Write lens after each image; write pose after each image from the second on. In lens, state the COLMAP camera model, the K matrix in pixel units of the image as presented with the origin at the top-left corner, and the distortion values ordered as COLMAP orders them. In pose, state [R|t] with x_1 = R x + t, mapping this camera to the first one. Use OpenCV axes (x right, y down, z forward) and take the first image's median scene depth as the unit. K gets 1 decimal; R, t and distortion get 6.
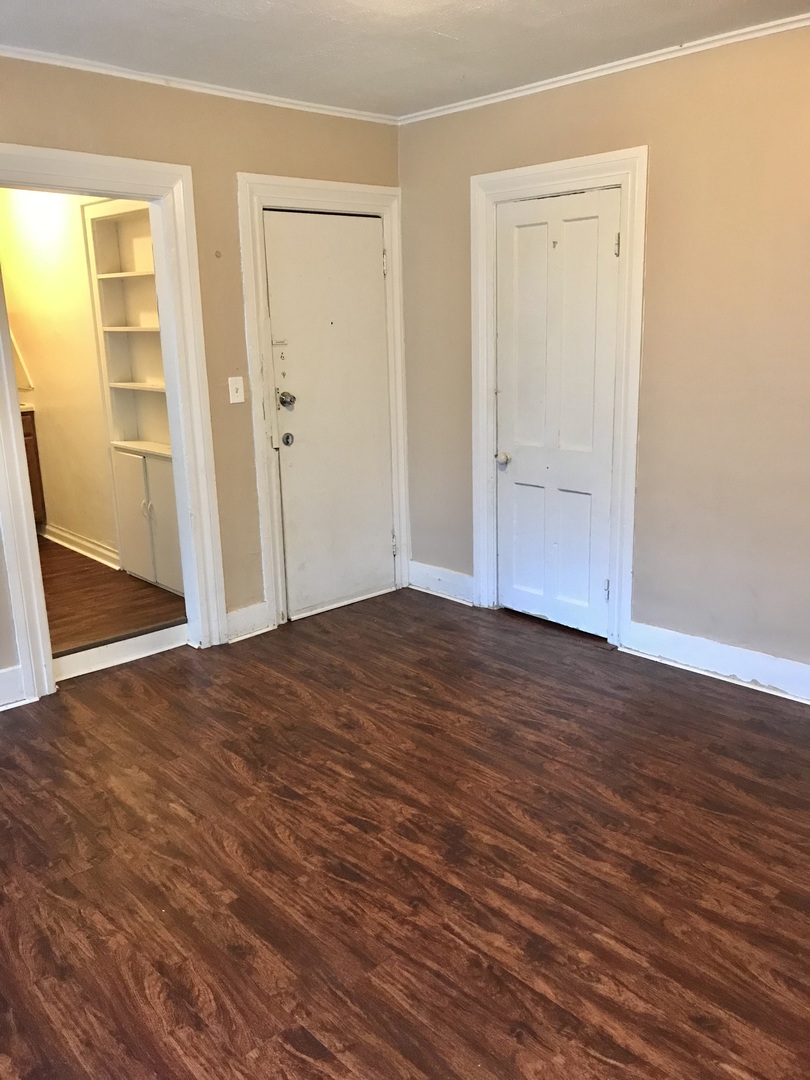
lens RADIAL K [[886.7, 0, 406.1], [0, 886.7, 539.0], [0, 0, 1]] dist [0.016114, 0.012377]
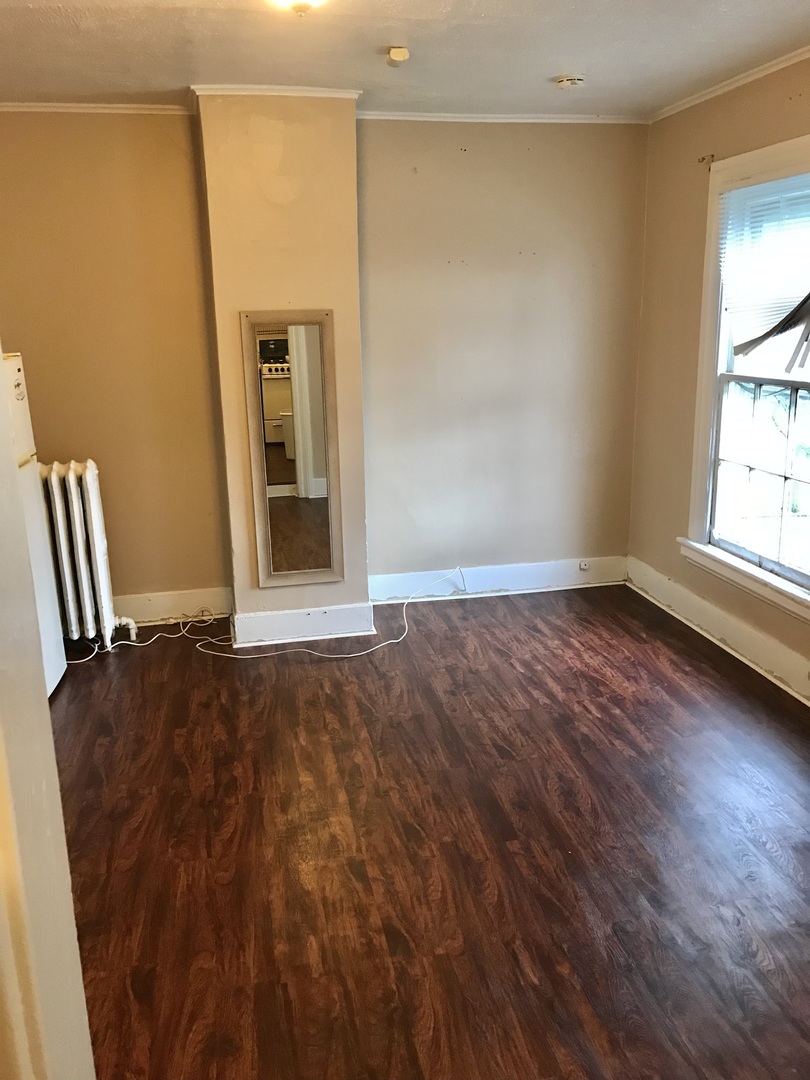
lens RADIAL K [[886.7, 0, 405.0], [0, 886.7, 539.0], [0, 0, 1]] dist [0.016114, 0.012377]
pose [[-0.855219, -0.094749, 0.509533, -0.598162], [0.166969, 0.880357, 0.443952, -0.452508], [-0.490634, 0.464752, -0.737078, 1.653582]]
